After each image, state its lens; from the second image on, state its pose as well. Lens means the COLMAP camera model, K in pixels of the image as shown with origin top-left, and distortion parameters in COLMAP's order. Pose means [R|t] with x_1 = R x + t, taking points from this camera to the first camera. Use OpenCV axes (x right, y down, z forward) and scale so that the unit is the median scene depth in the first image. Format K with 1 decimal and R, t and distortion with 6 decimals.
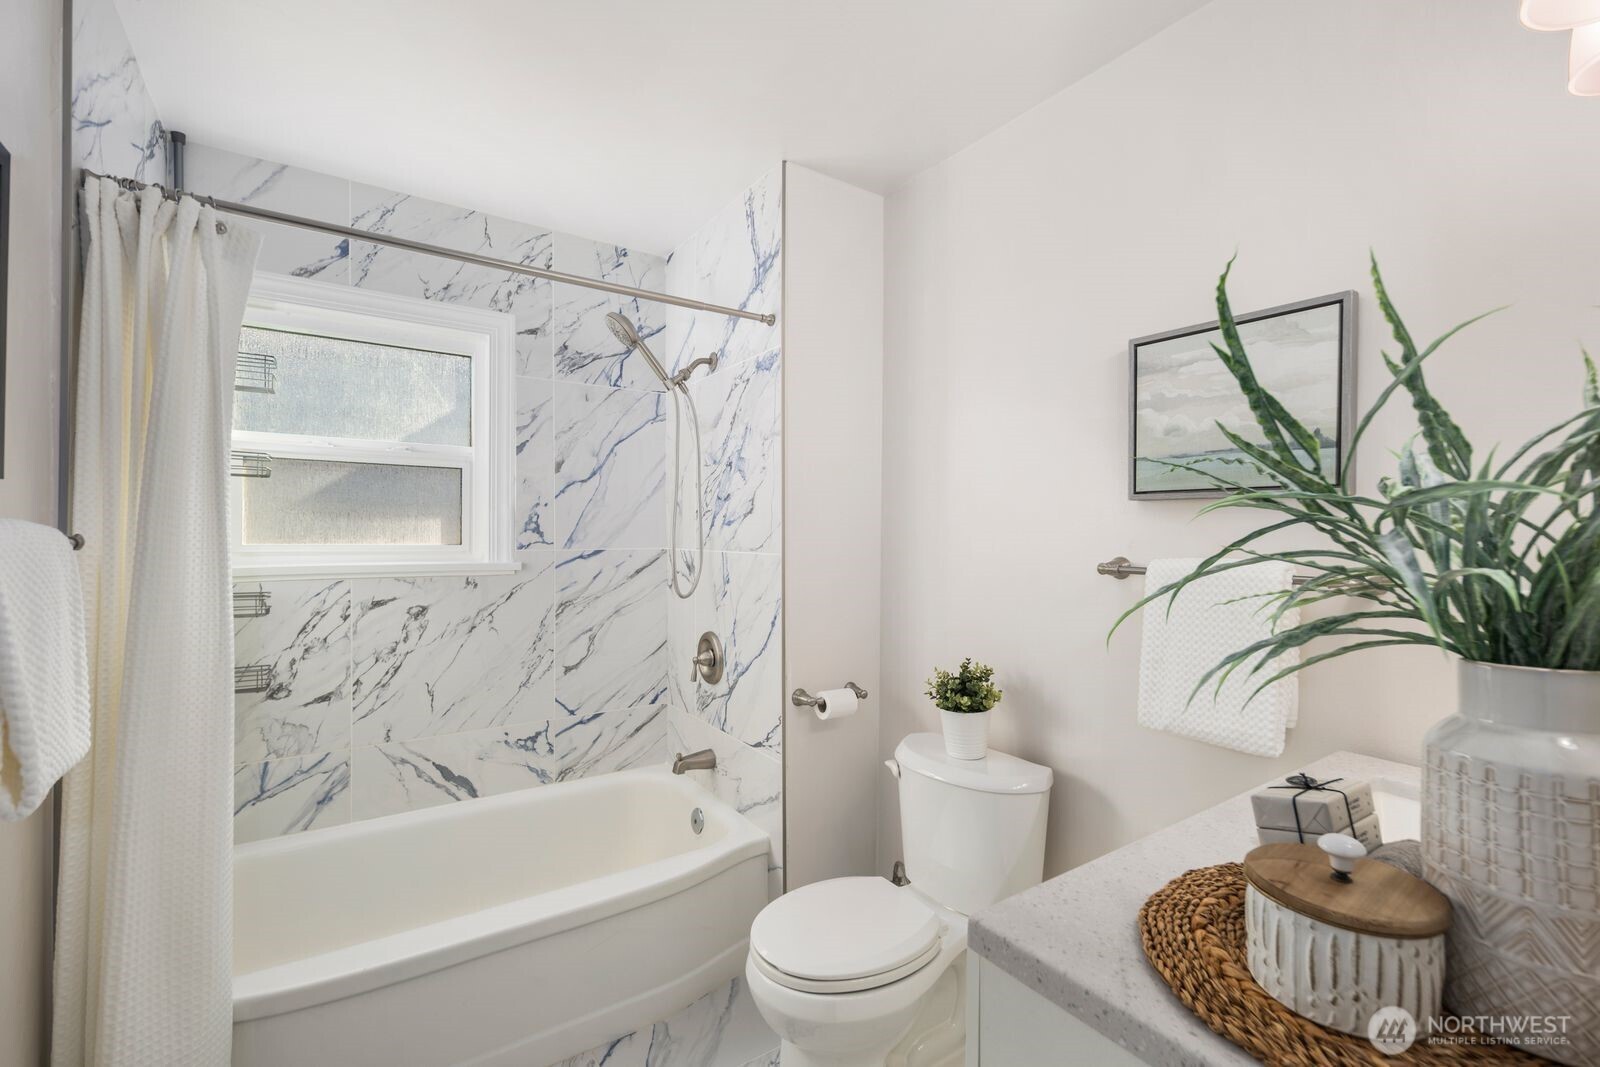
lens RADIAL K [[694.9, 0, 799.5], [0, 694.9, 527.1], [0, 0, 1]] dist [-0.004050, 0.000314]
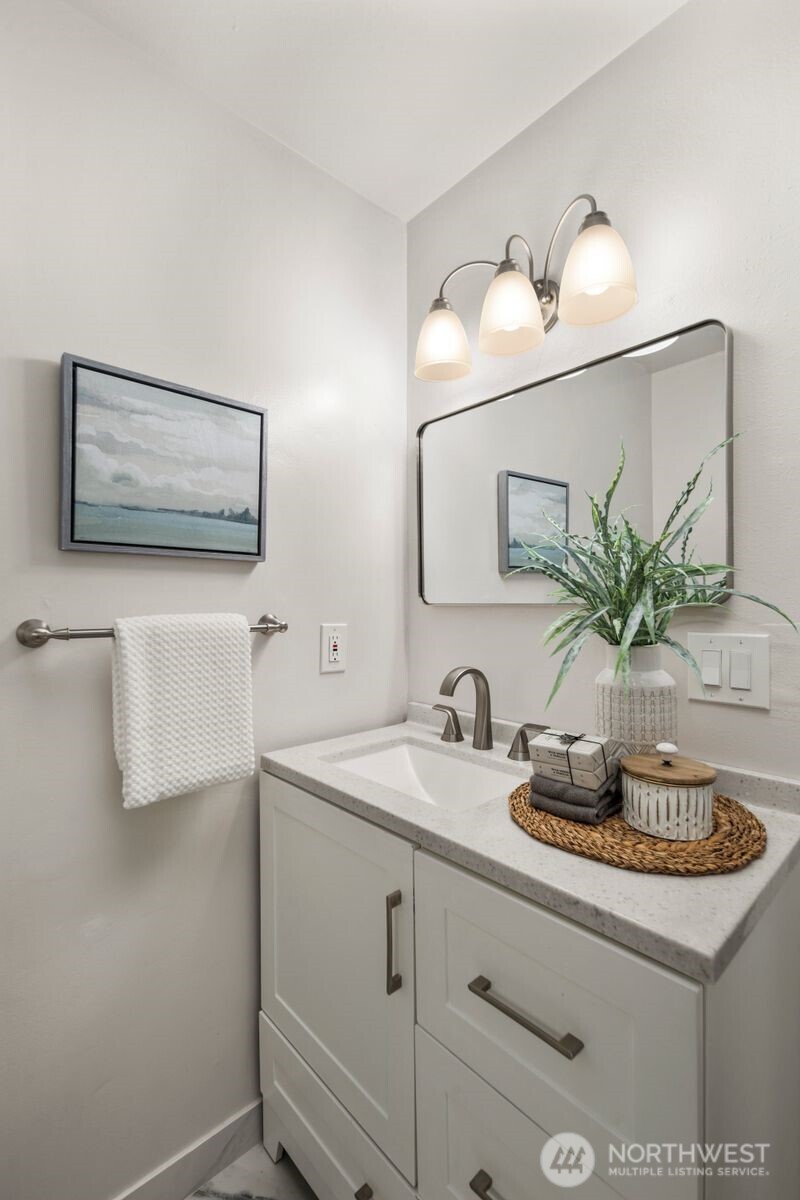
lens RADIAL K [[521.2, 0, 399.5], [0, 521.2, 602.4], [0, 0, 1]] dist [-0.004050, 0.000314]
pose [[-0.142270, -0.001327, 0.989827, -0.197374], [0.002779, 0.999995, 0.001740, 0.025167], [-0.989824, 0.002998, -0.142265, 0.735470]]
